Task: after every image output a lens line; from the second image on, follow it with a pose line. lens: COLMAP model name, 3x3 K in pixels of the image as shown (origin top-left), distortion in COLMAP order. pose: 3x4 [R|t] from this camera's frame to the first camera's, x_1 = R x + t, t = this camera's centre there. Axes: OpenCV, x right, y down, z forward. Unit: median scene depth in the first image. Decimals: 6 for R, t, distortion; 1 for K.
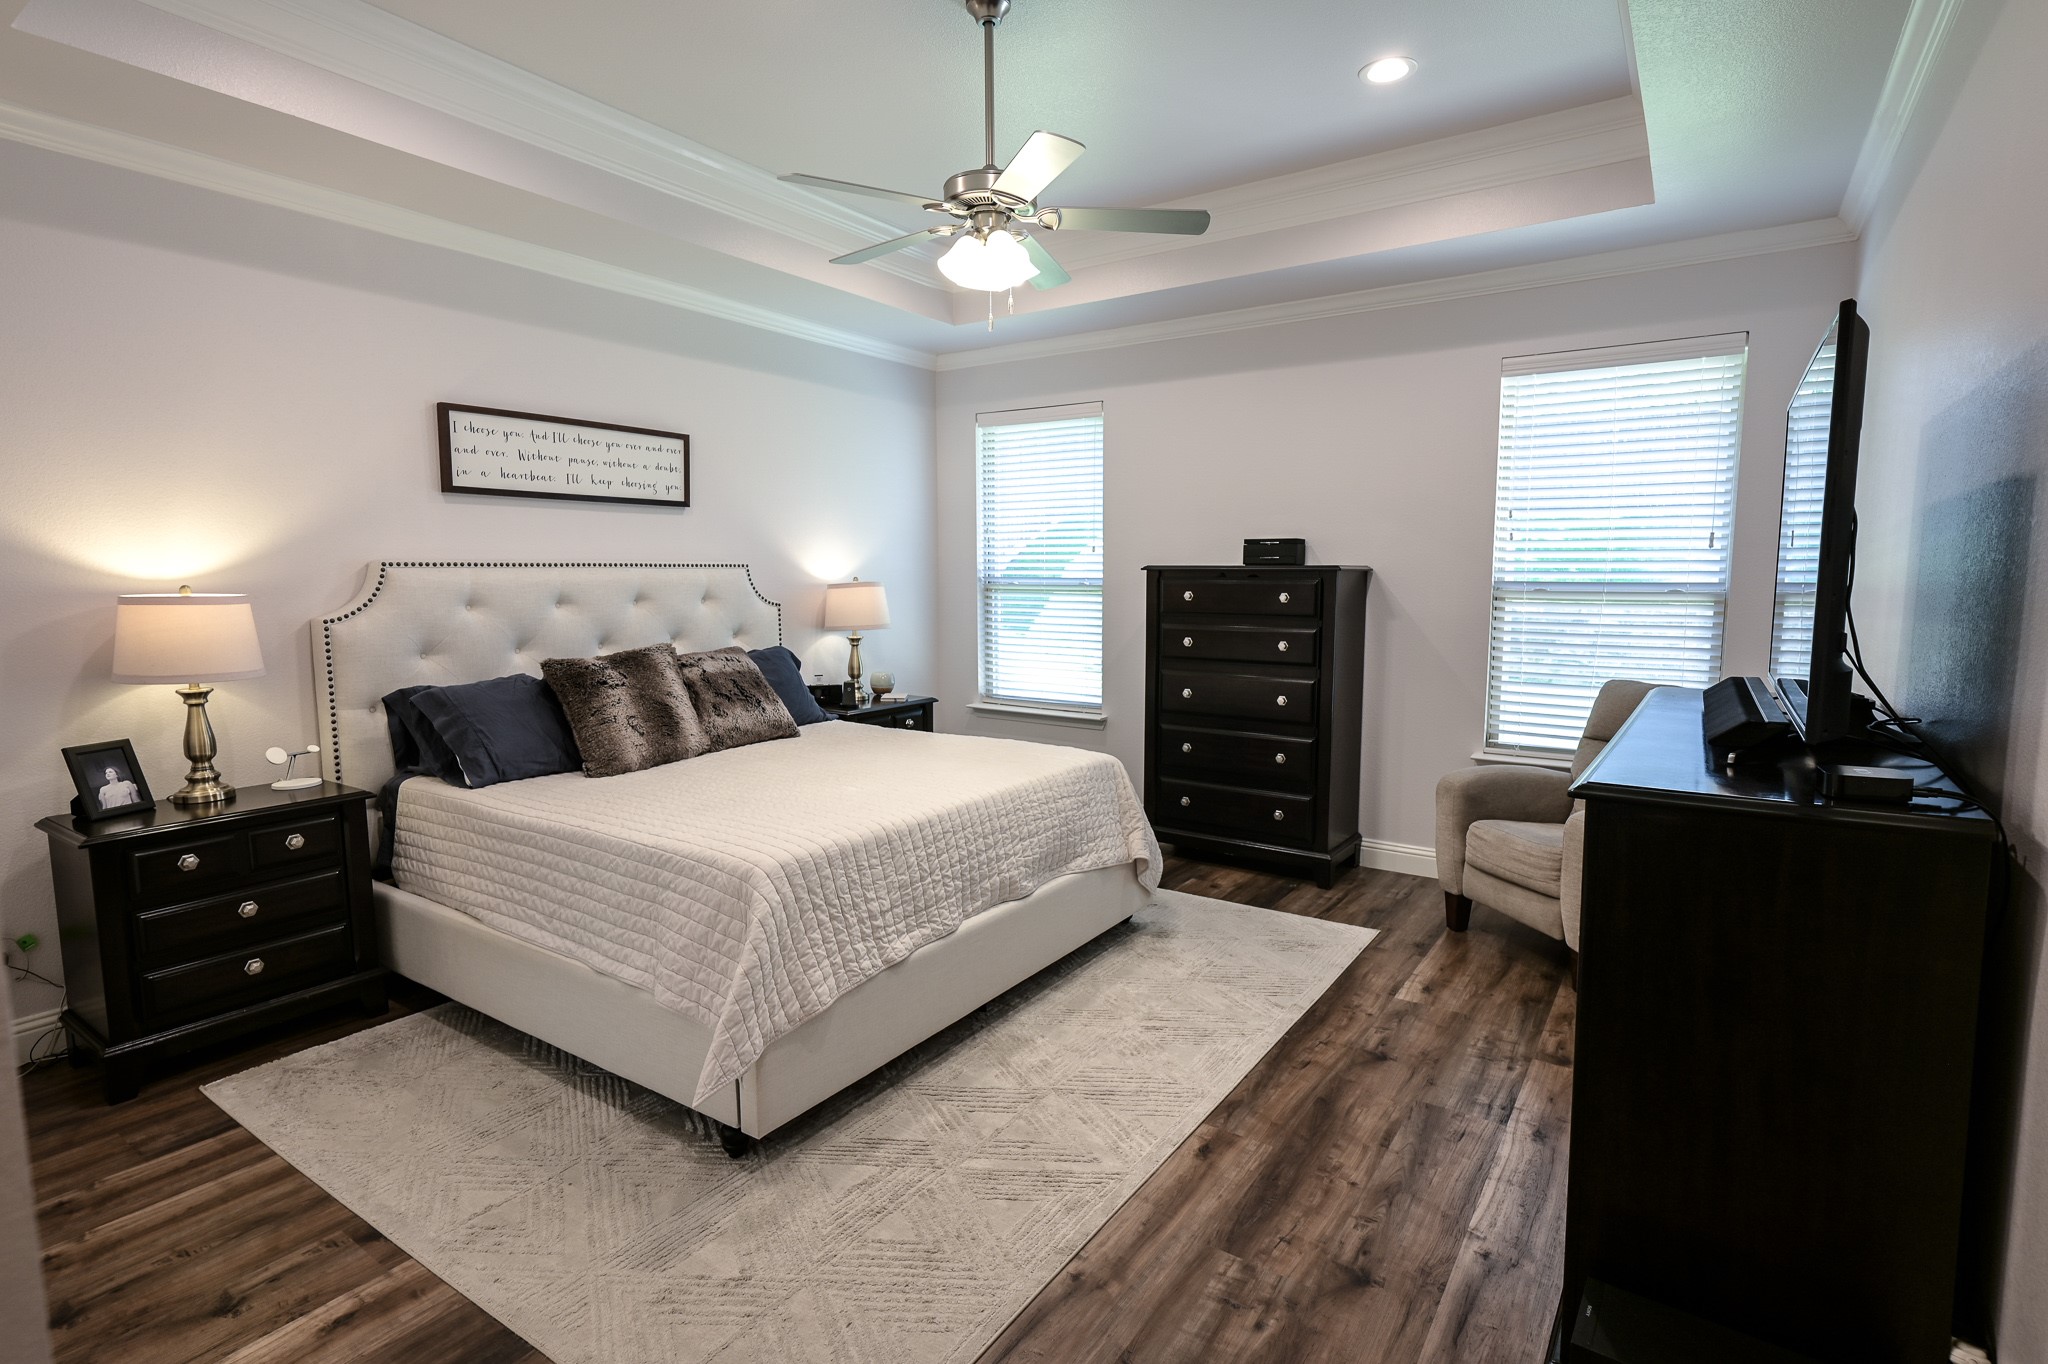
lens RADIAL K [[989.7, 0, 1016.3], [0, 989.7, 683.9], [0, 0, 1]] dist [-0.000113, 0.000492]
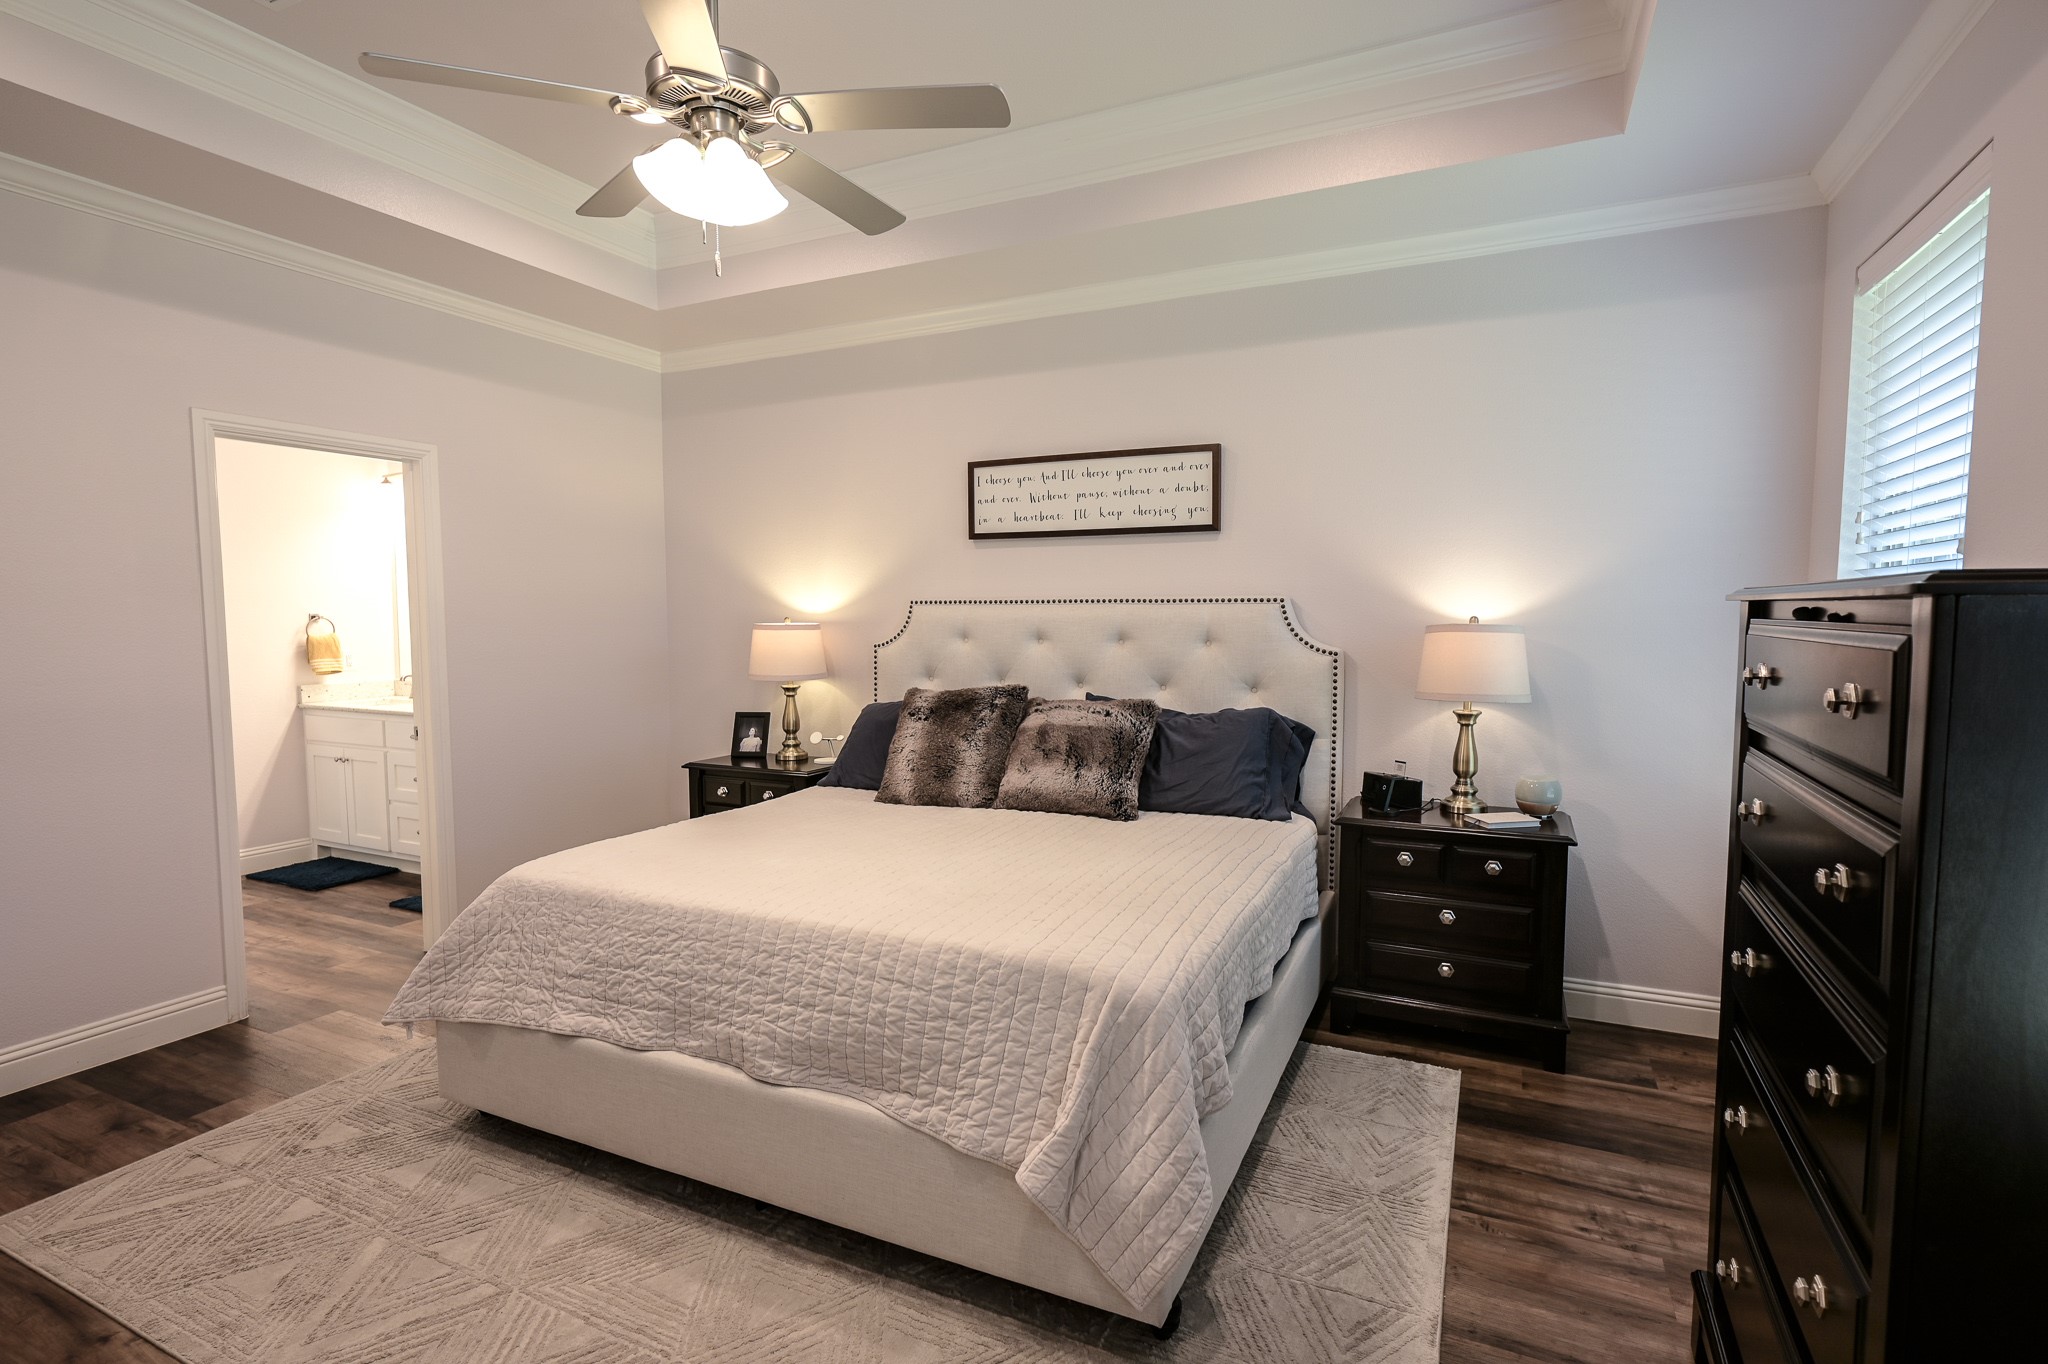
lens RADIAL K [[1012.5, 0, 1023.5], [0, 1012.5, 681.7], [0, 0, 1]] dist [0.011808, 0.000067]
pose [[0.152808, 0.072689, -0.985579, 0.555464], [-0.110267, 0.992318, 0.056090, -0.093405], [0.982085, 0.100106, 0.159649, 0.810897]]
